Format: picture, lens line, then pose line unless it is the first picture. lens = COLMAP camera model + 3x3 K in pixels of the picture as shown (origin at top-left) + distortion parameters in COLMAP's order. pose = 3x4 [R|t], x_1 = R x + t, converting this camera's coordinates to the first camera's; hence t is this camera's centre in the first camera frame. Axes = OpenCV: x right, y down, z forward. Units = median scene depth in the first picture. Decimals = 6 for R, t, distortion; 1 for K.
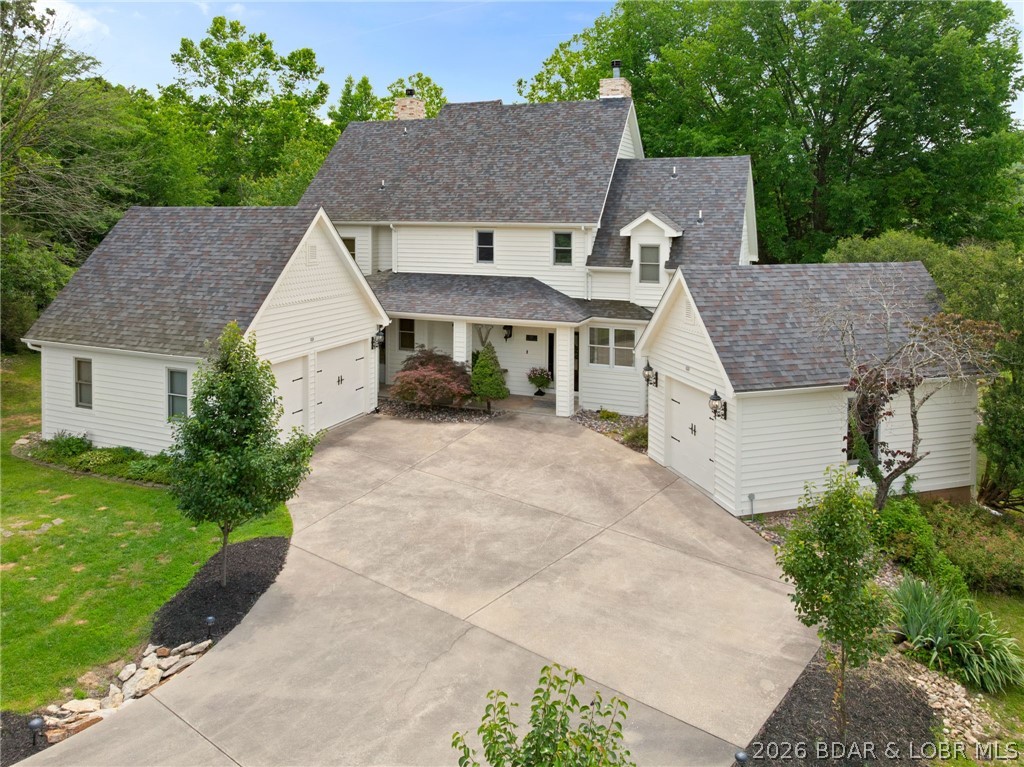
lens RADIAL K [[759.0, 0, 510.2], [0, 759.0, 215.2], [0, 0, 1]] dist [-0.049510, 0.011746]
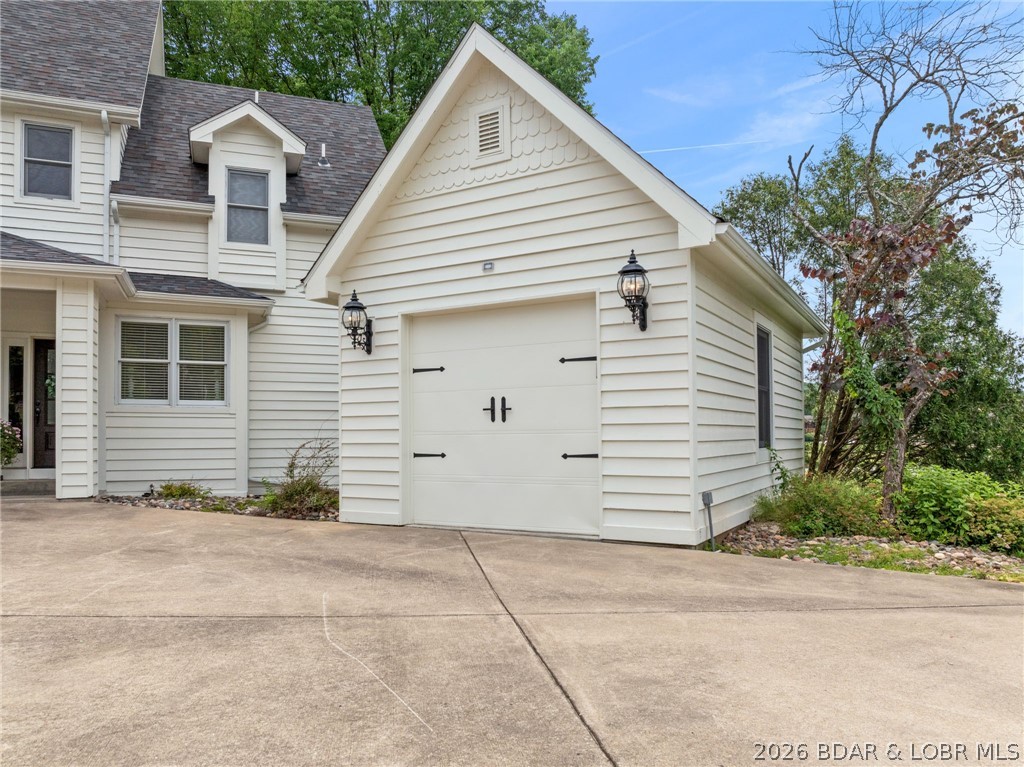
lens RADIAL K [[731.9, 0, 501.1], [0, 731.9, 430.3], [0, 0, 1]] dist [-0.035391, 0.002865]
pose [[0.718447, 0.001700, 0.695580, -0.038583], [0.012643, 0.999800, -0.015503, 0.228388], [-0.695467, 0.019933, 0.718281, 0.522348]]
